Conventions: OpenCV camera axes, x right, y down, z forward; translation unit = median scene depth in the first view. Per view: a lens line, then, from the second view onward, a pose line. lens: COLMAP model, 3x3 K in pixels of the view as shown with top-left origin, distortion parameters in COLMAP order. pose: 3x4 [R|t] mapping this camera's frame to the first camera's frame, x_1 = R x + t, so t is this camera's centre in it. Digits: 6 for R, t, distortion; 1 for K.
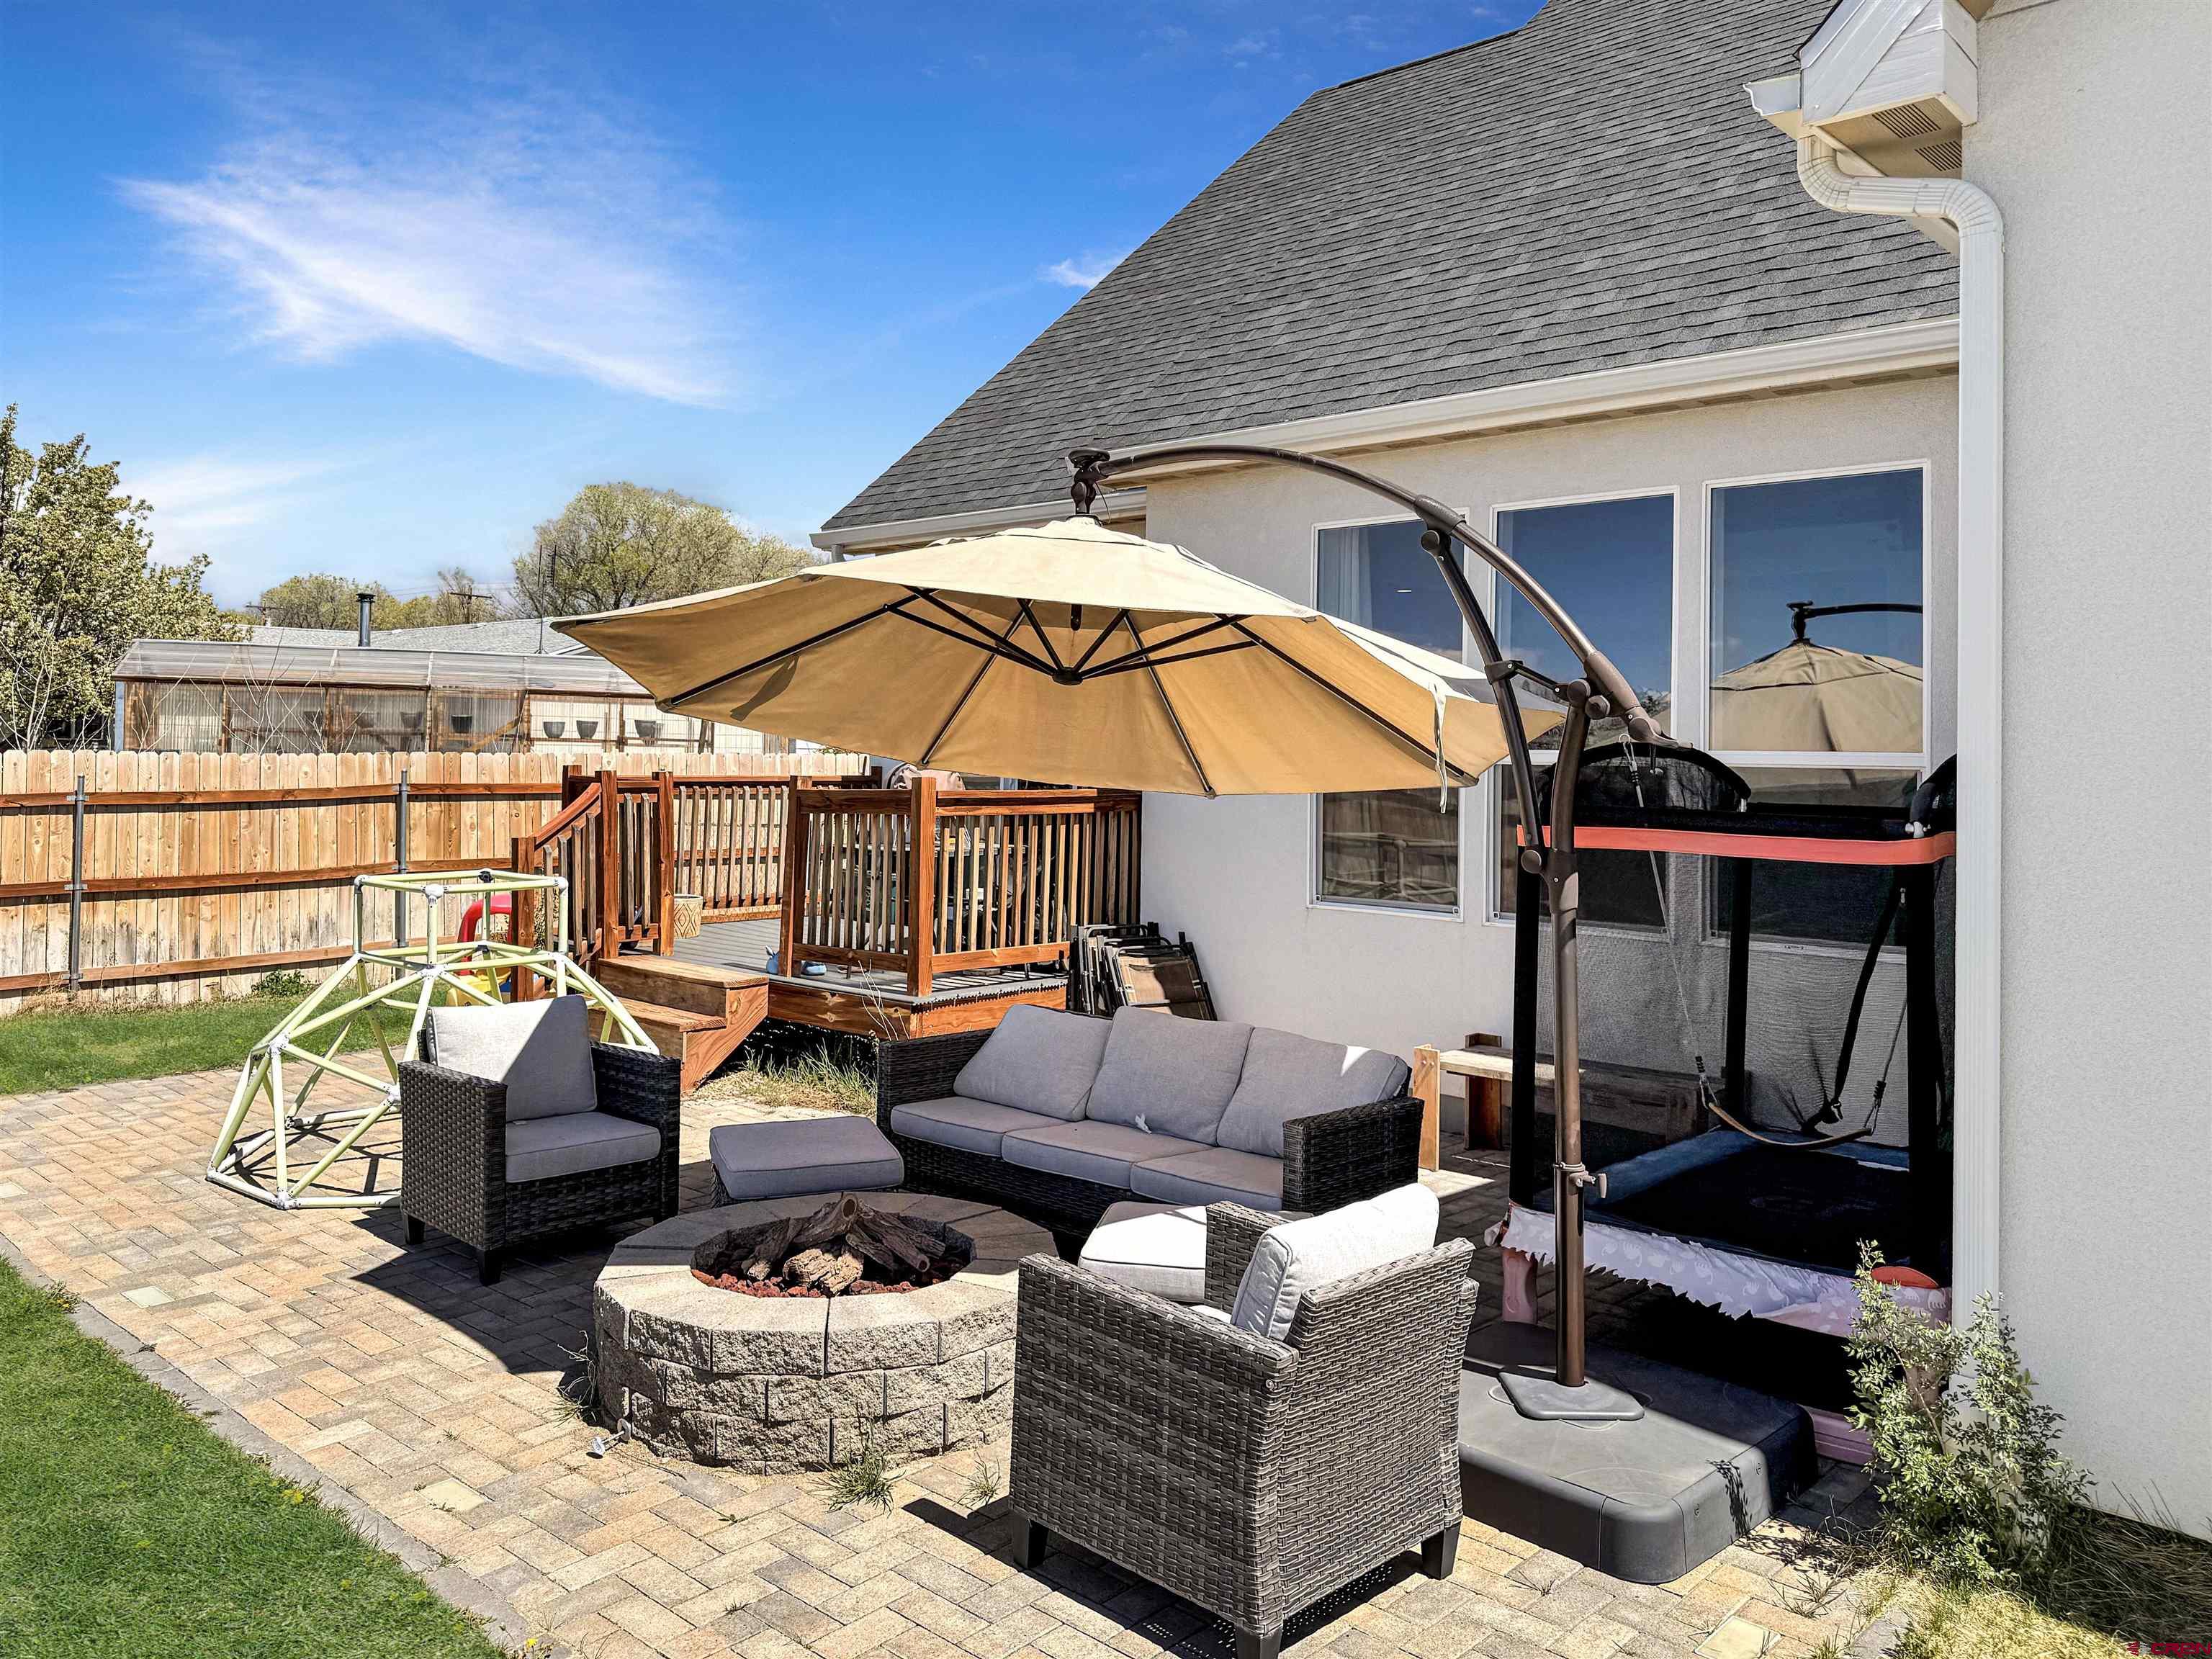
lens RADIAL K [[1555.5, 0, 1099.5], [0, 1555.5, 711.2], [0, 0, 1]] dist [0.047490, -0.137664]
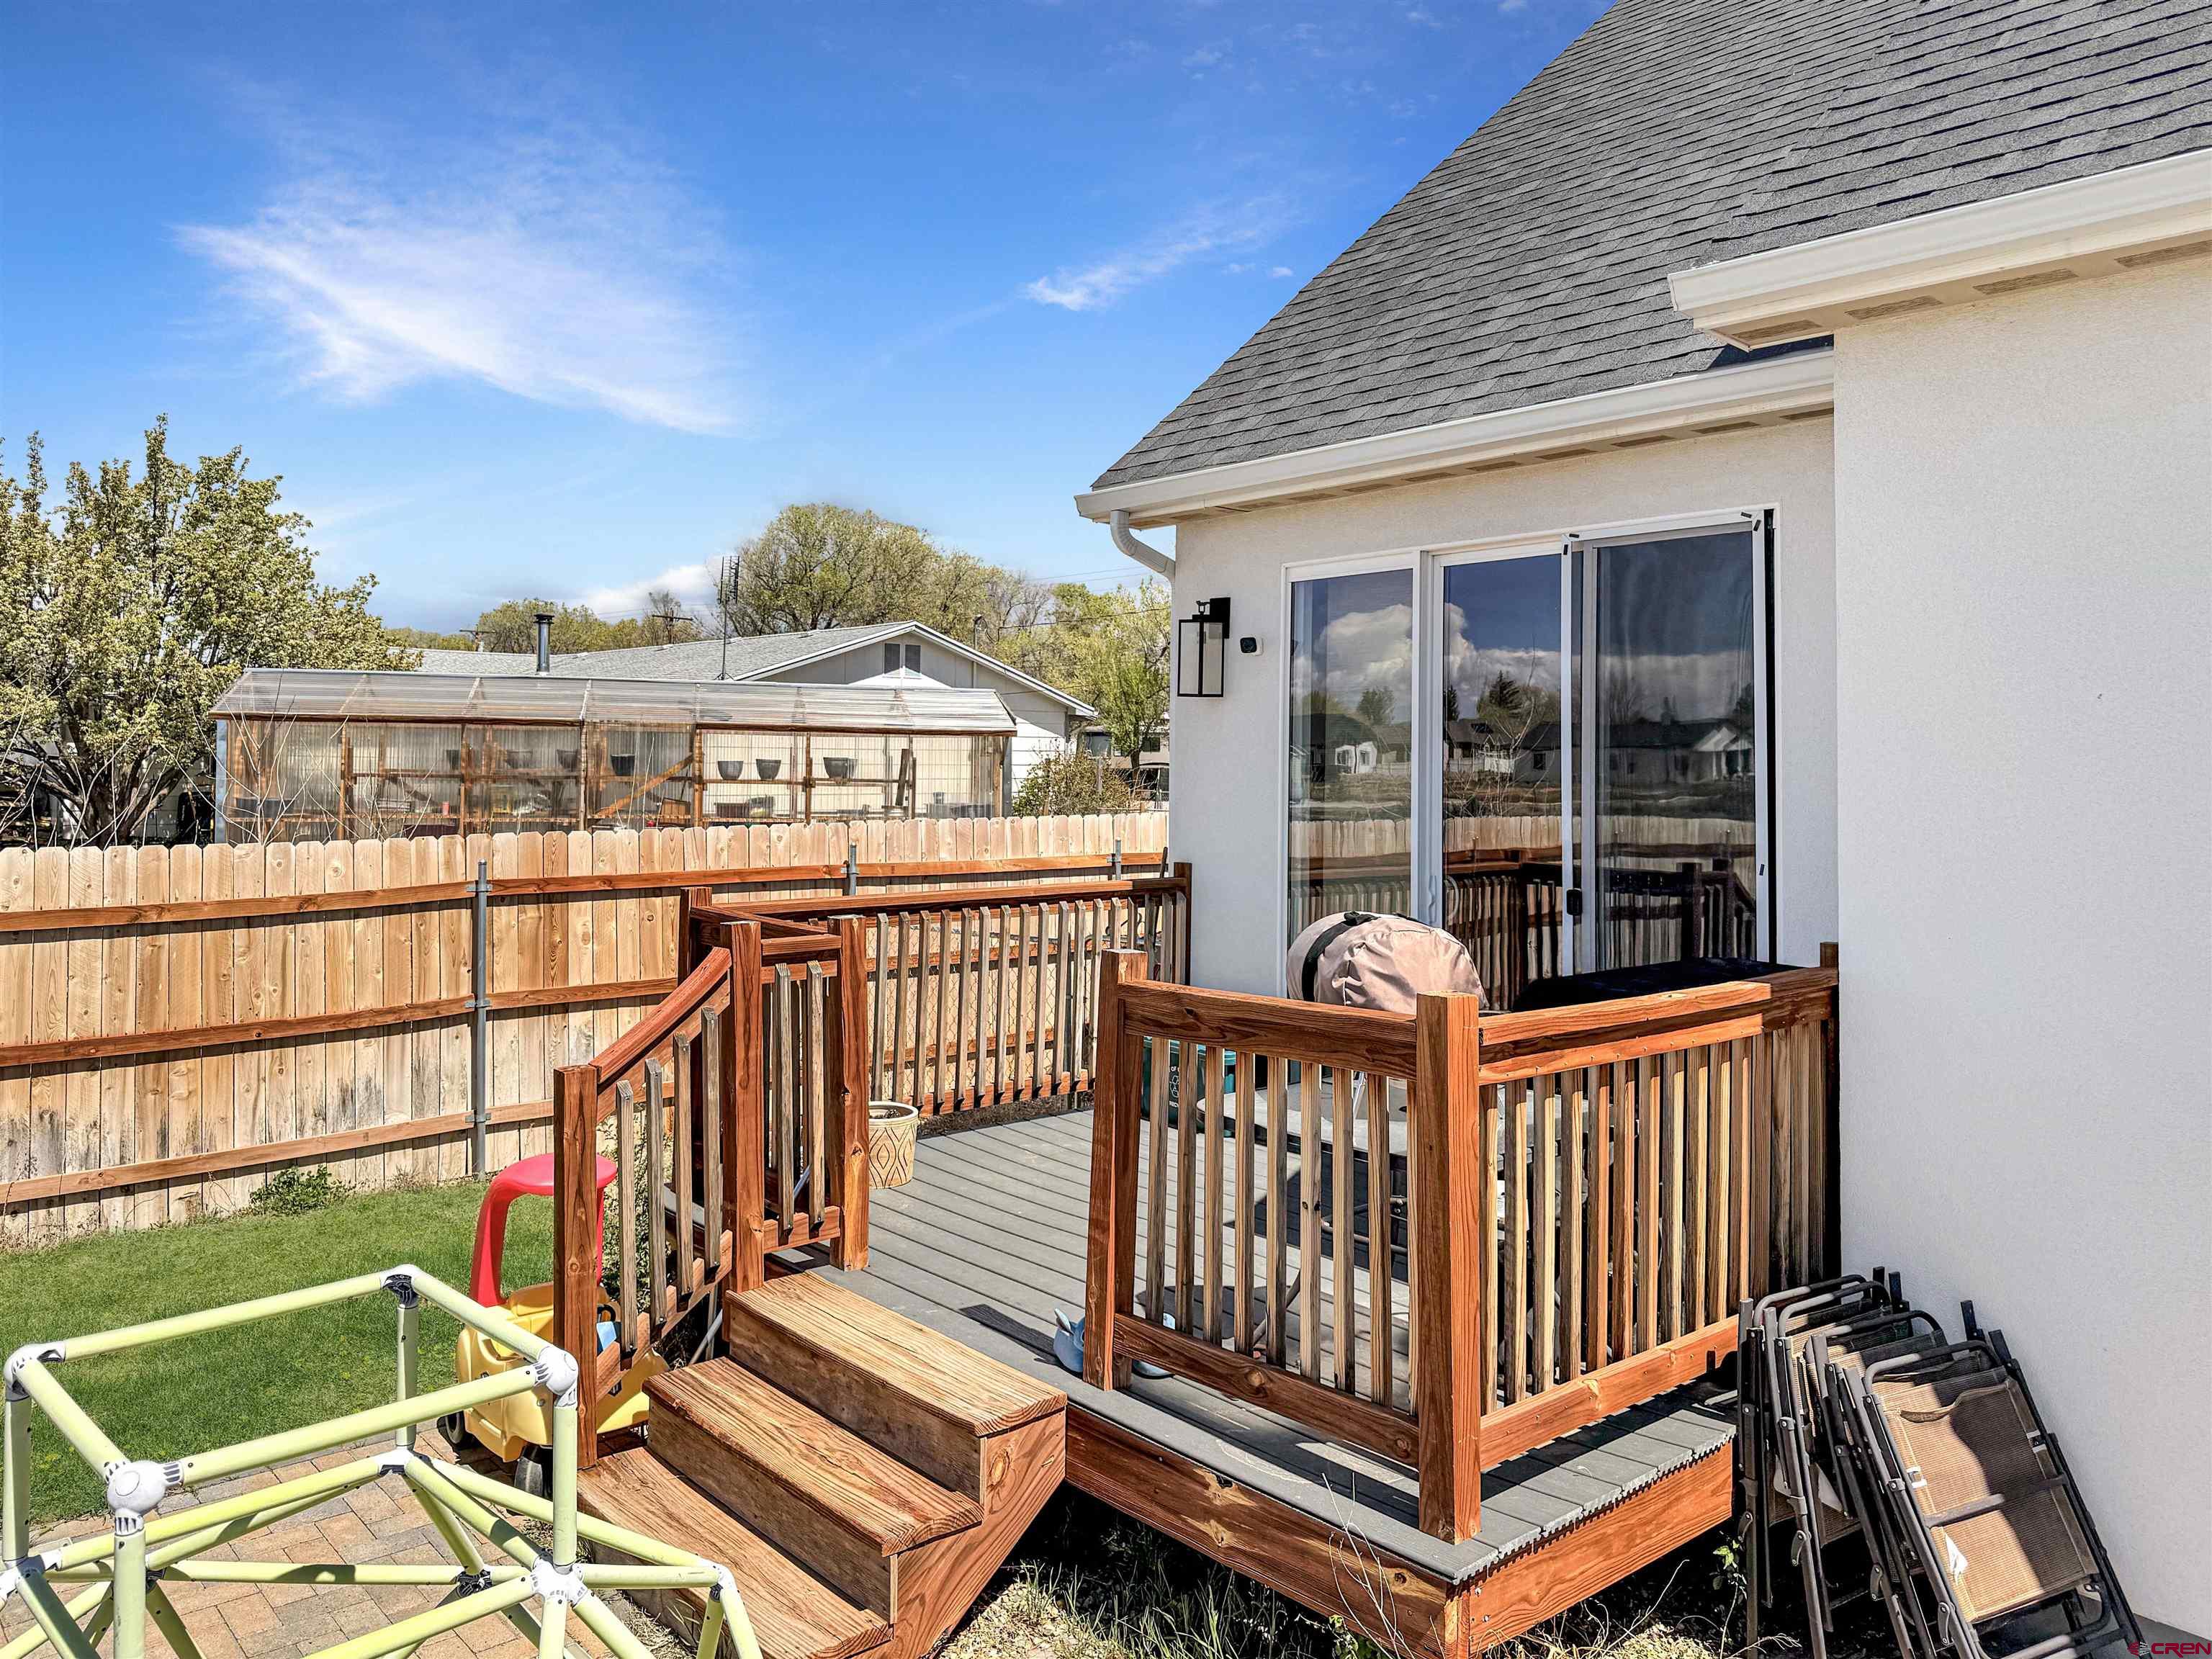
lens RADIAL K [[1555.5, 0, 1099.5], [0, 1555.5, 711.2], [0, 0, 1]] dist [0.047490, -0.137664]
pose [[0.992775, -0.009005, -0.119649, -0.099527], [0.007896, 0.999921, -0.009742, -0.019625], [0.119727, 0.008726, 0.992768, 0.368724]]
